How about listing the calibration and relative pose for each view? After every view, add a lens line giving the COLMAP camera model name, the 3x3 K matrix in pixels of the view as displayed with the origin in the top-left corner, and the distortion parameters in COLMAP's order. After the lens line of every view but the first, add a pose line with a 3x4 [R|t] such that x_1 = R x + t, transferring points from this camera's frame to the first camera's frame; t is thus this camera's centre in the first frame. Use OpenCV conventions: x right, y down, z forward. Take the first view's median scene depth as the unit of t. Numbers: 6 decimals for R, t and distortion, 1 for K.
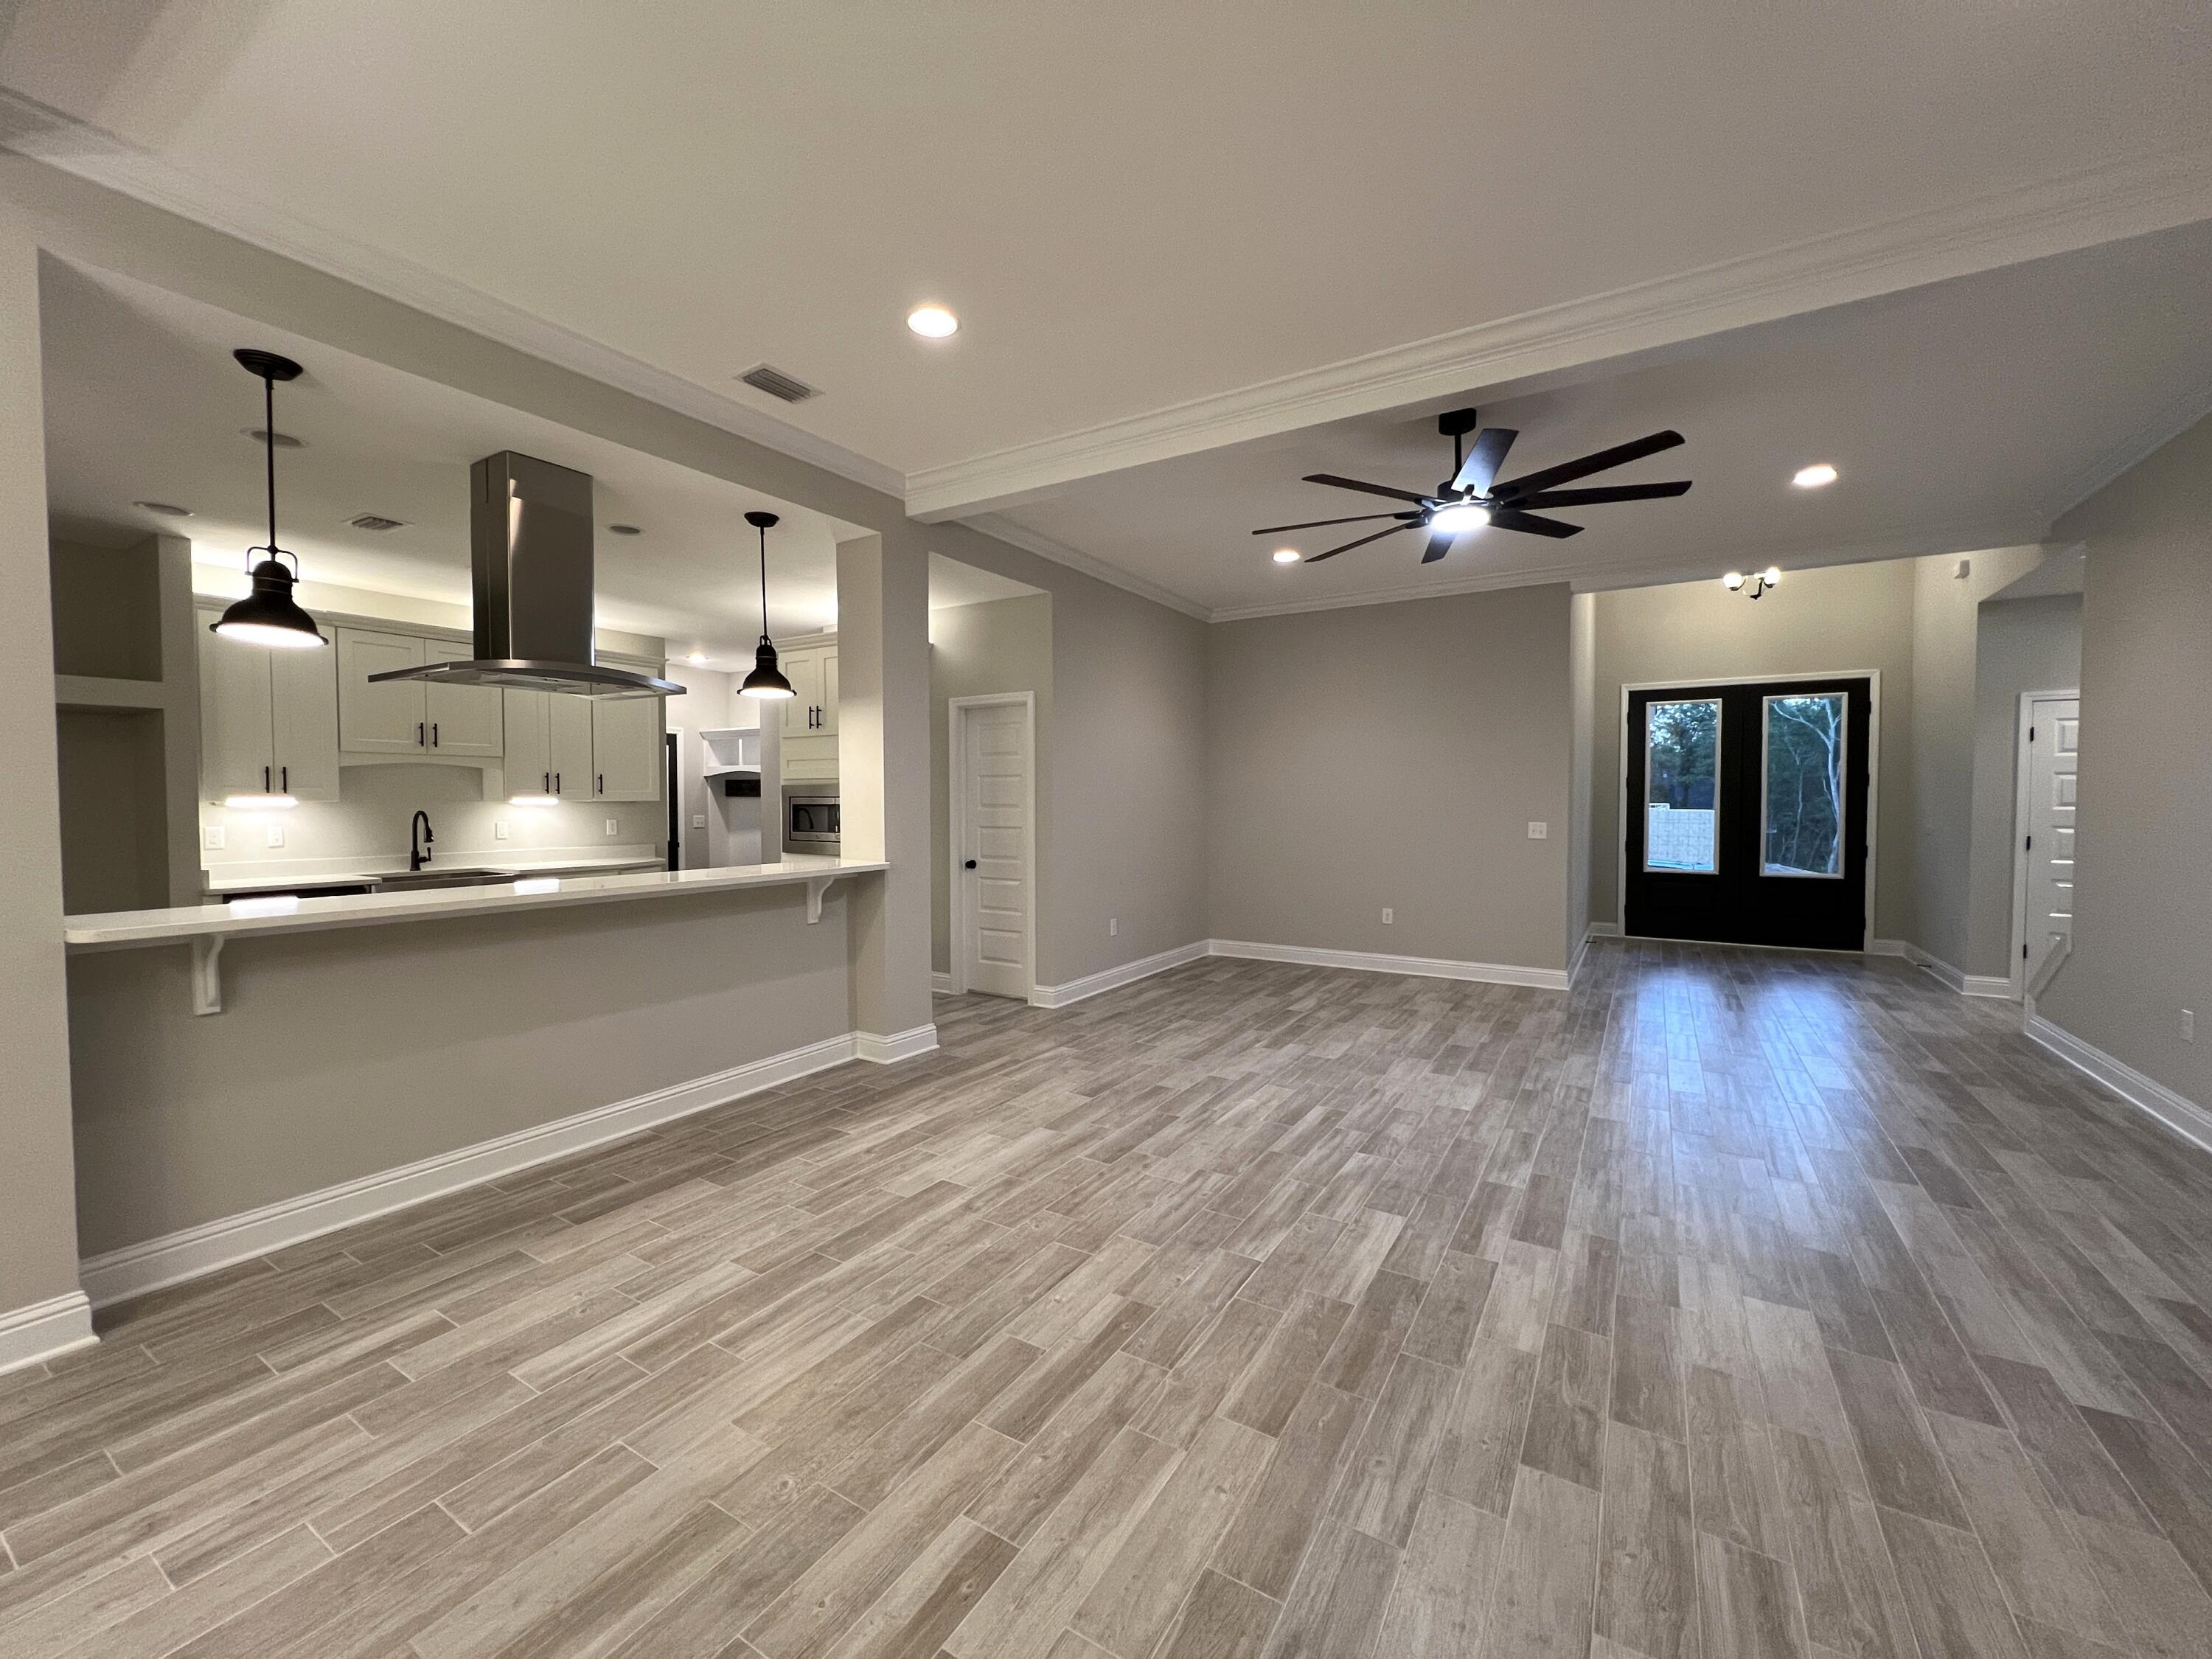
lens RADIAL K [[891.4, 0, 1102.5], [0, 891.4, 820.9], [0, 0, 1]] dist [0.004044, 0.000264]
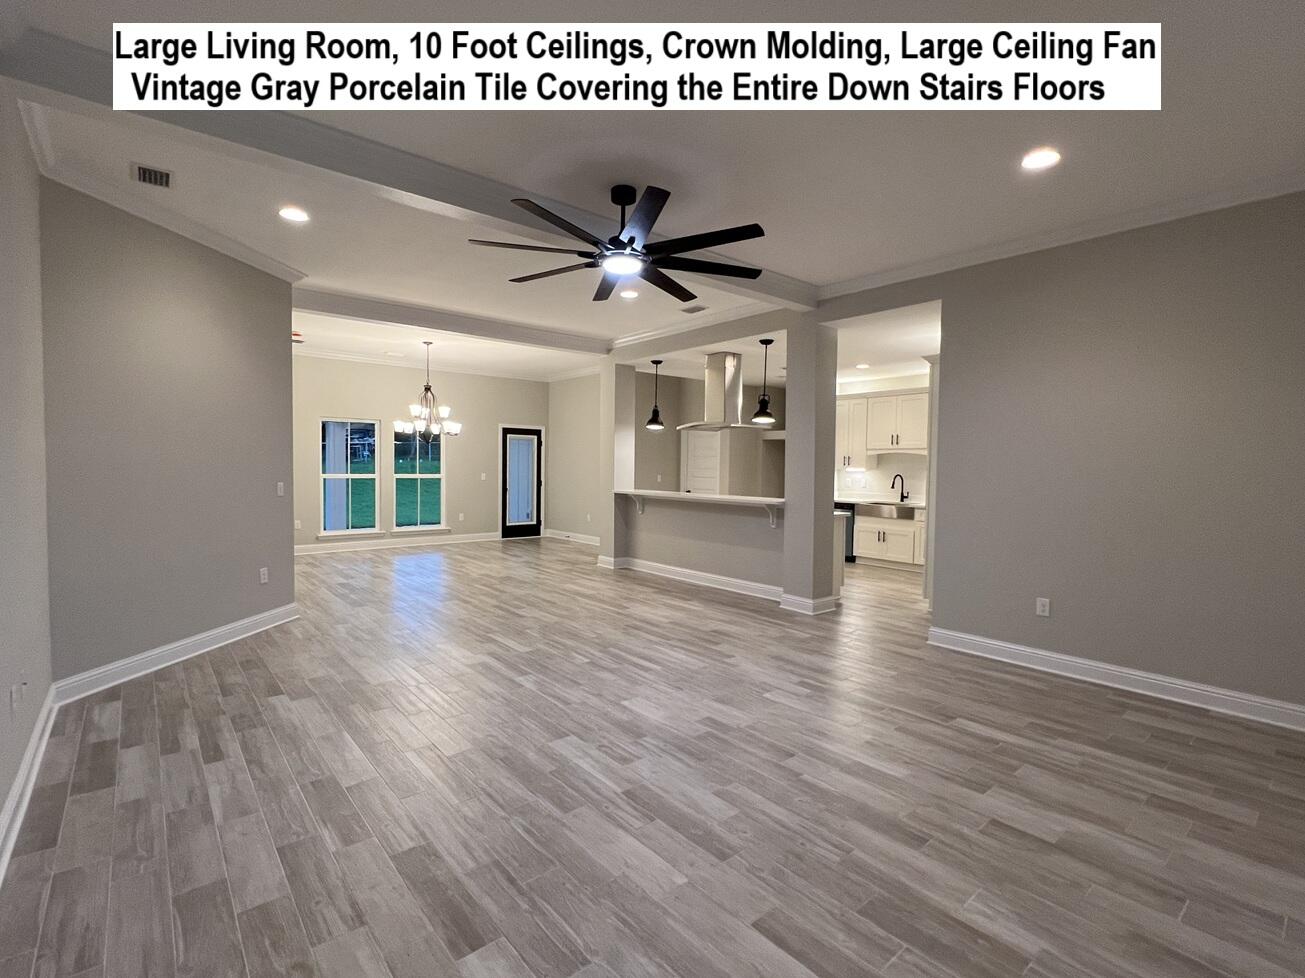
lens RADIAL K [[593.6, 0, 648.9], [0, 593.6, 492.0], [0, 0, 1]] dist [-0.003767, -0.000918]
pose [[-0.305830, 0.038761, -0.951297, 1.330043], [-0.038311, 0.997861, 0.052975, -0.040639], [0.951315, 0.052646, -0.303691, 1.399352]]
